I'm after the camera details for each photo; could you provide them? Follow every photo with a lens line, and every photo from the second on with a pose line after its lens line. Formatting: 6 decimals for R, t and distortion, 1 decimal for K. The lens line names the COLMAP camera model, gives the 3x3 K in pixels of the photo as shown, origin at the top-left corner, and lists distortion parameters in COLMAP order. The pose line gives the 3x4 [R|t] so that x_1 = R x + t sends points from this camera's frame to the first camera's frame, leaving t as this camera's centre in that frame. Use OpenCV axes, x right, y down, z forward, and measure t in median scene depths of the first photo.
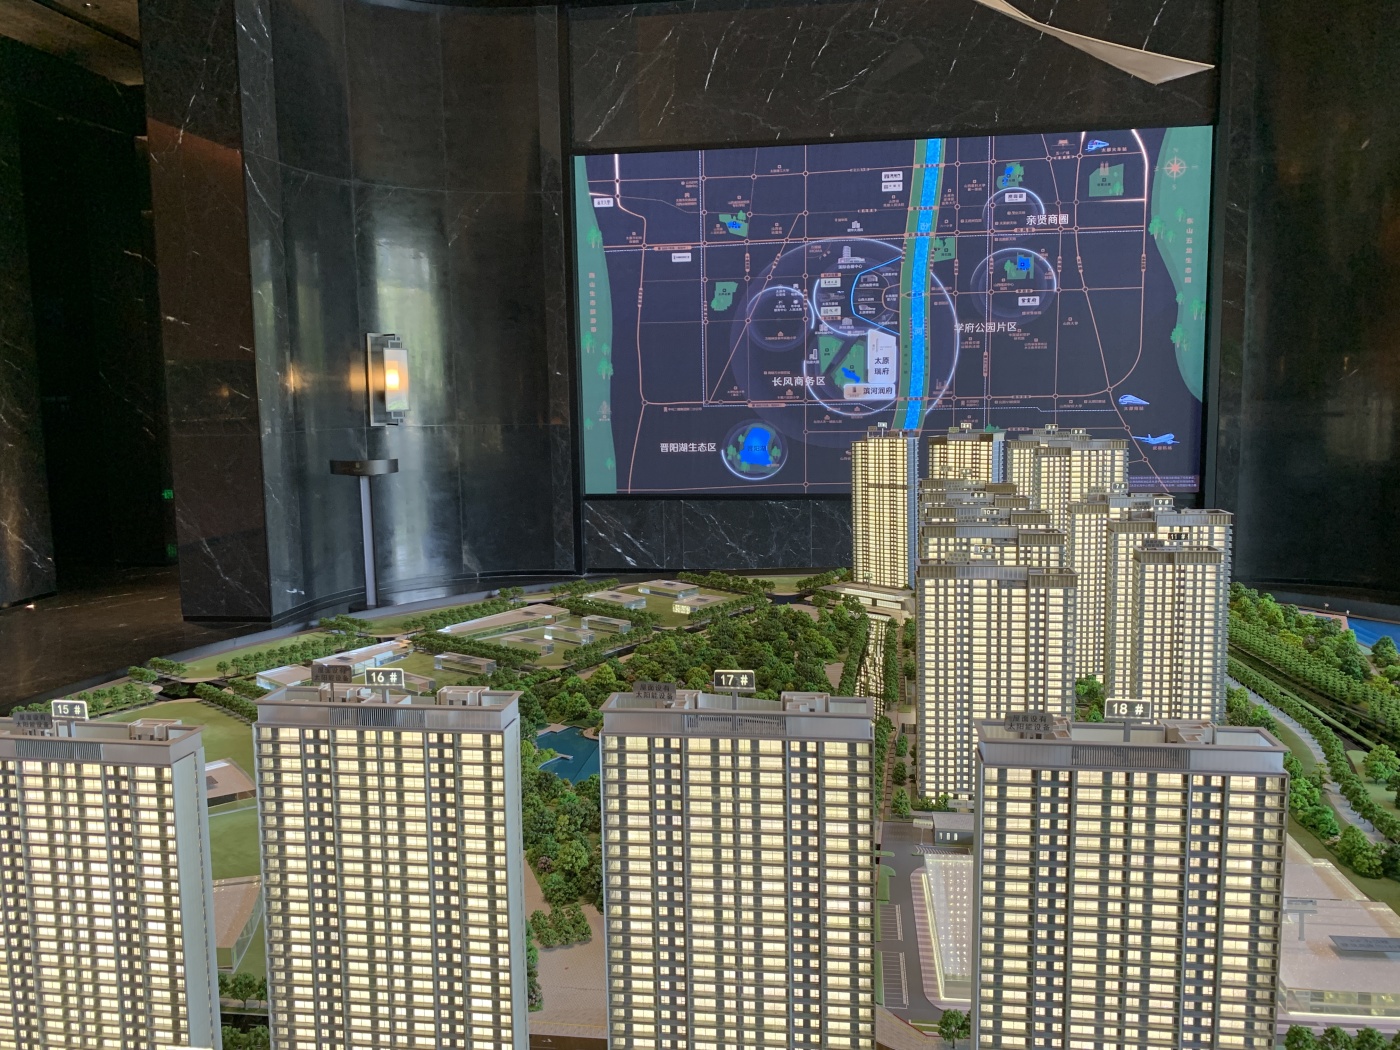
lens RADIAL K [[1095.7, 0, 670.9], [0, 1095.7, 518.3], [0, 0, 1]] dist [0.128141, -0.288953]
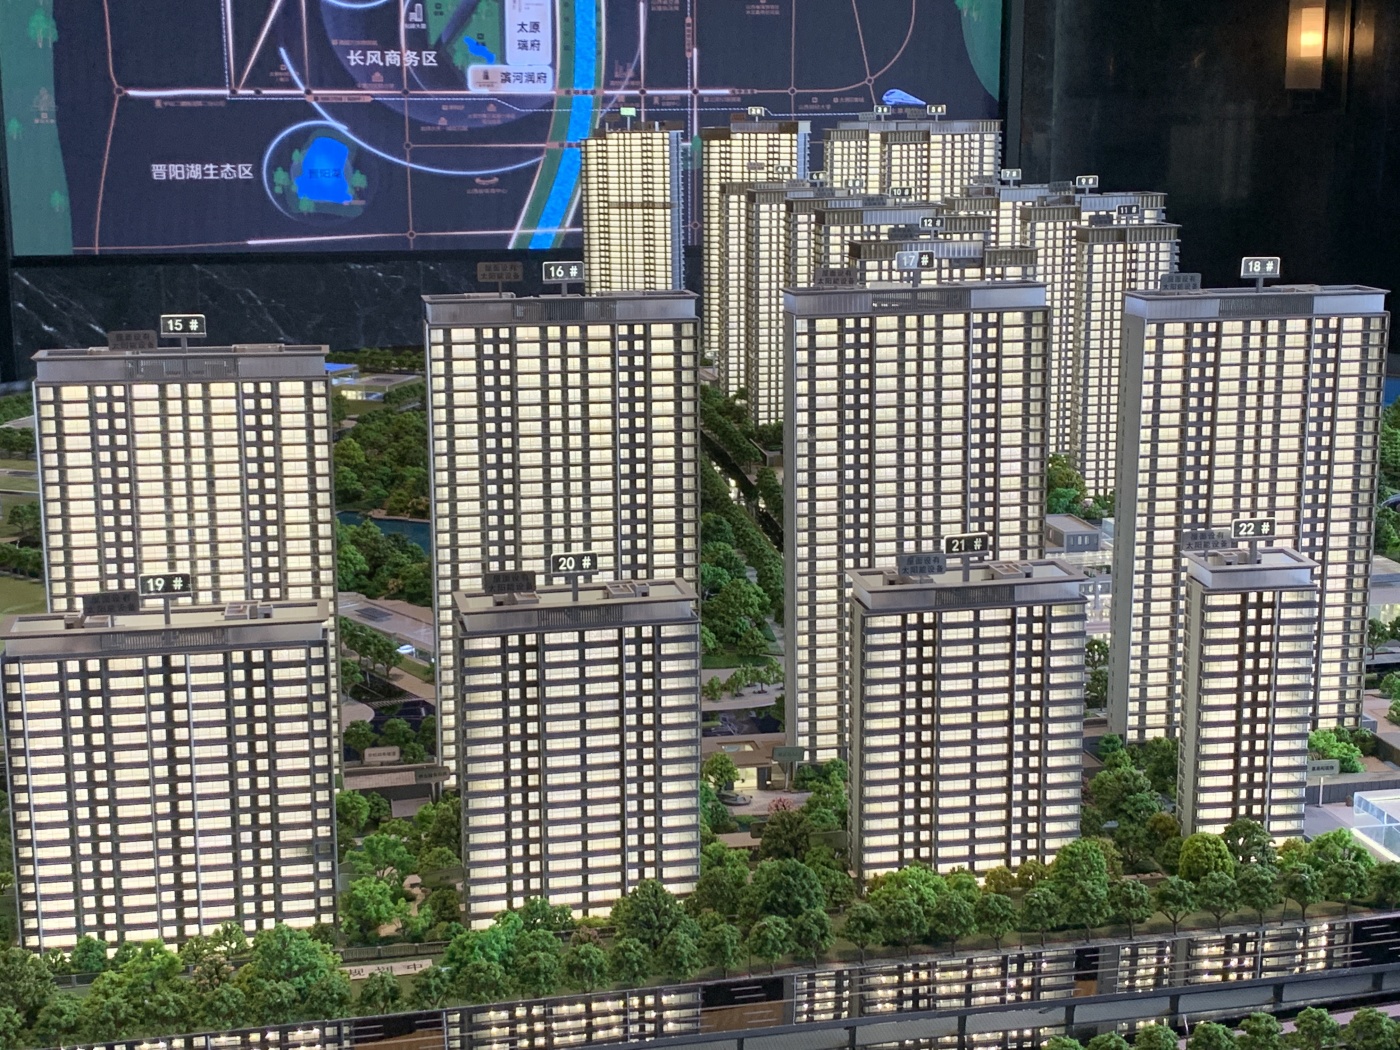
lens RADIAL K [[1938.6, 0, 694.5], [0, 1938.6, 489.5], [0, 0, 1]] dist [0.224590, -0.858492]
pose [[0.947154, -0.053241, 0.316330, -0.202185], [0.027422, 0.995959, 0.085521, 0.055783], [-0.319605, -0.072327, 0.944786, -0.185309]]
